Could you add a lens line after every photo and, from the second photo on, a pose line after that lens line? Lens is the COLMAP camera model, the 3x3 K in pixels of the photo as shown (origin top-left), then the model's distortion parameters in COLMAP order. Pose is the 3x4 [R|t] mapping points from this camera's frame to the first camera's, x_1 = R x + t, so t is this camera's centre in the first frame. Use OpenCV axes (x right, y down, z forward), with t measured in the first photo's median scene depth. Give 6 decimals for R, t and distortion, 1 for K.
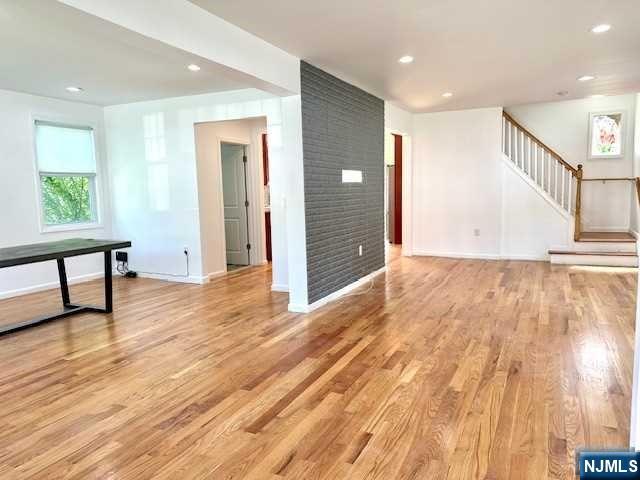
lens RADIAL K [[451.4, 0, 320.0], [0, 451.4, 240.0], [0, 0, 1]] dist [0.024593, -0.002413]
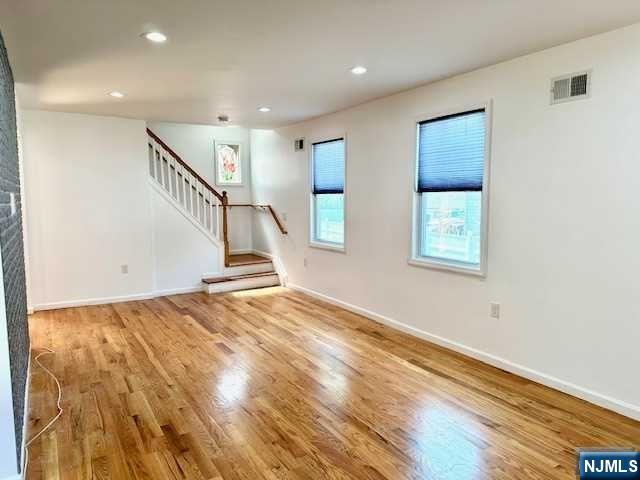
lens RADIAL K [[451.4, 0, 320.0], [0, 451.4, 240.0], [0, 0, 1]] dist [0.024593, -0.002413]
pose [[0.529846, -0.062512, 0.845787, -0.166647], [0.088558, 0.995906, 0.018130, -0.057595], [-0.843458, 0.065296, 0.533212, 0.295109]]
